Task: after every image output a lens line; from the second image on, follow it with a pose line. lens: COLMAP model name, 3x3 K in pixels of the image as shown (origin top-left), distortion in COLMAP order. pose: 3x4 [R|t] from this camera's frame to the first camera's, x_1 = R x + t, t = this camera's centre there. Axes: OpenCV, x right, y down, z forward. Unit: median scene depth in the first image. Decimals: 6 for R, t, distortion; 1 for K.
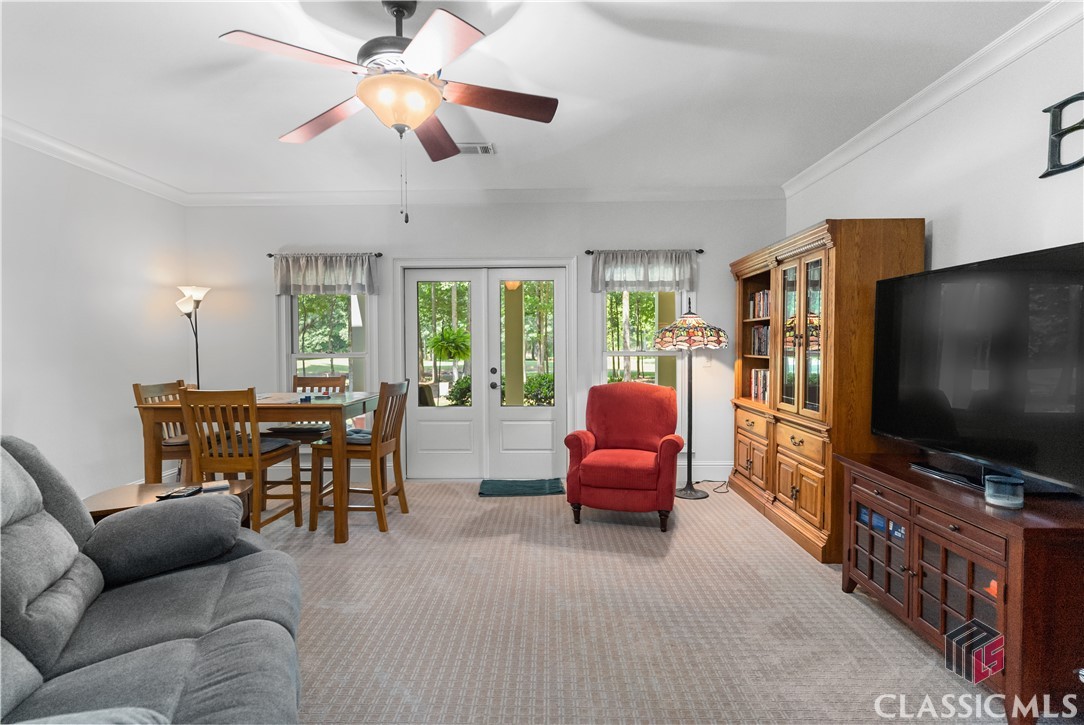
lens RADIAL K [[532.6, 0, 543.9], [0, 532.6, 369.9], [0, 0, 1]] dist [0.002197, 0.000829]
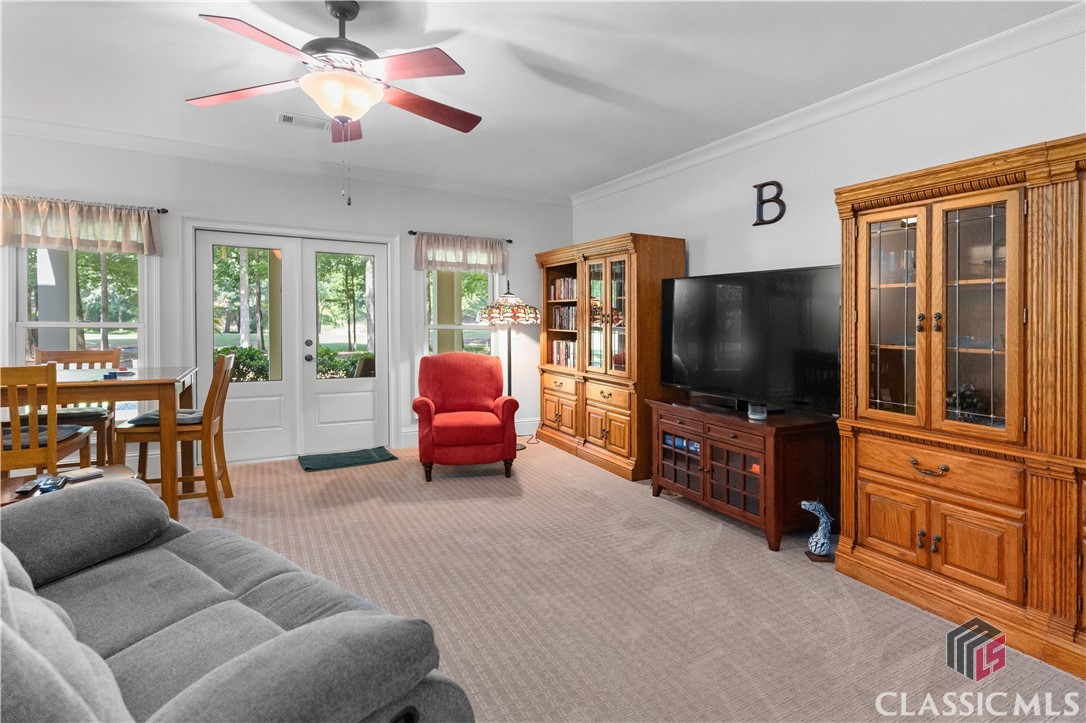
lens RADIAL K [[533.6, 0, 536.0], [0, 533.6, 318.4], [0, 0, 1]] dist [0.002197, 0.000829]
pose [[0.882487, 0.019520, 0.469932, -0.264306], [0.002605, 0.998920, -0.046384, 0.004851], [-0.470330, 0.042157, 0.881483, -0.084312]]
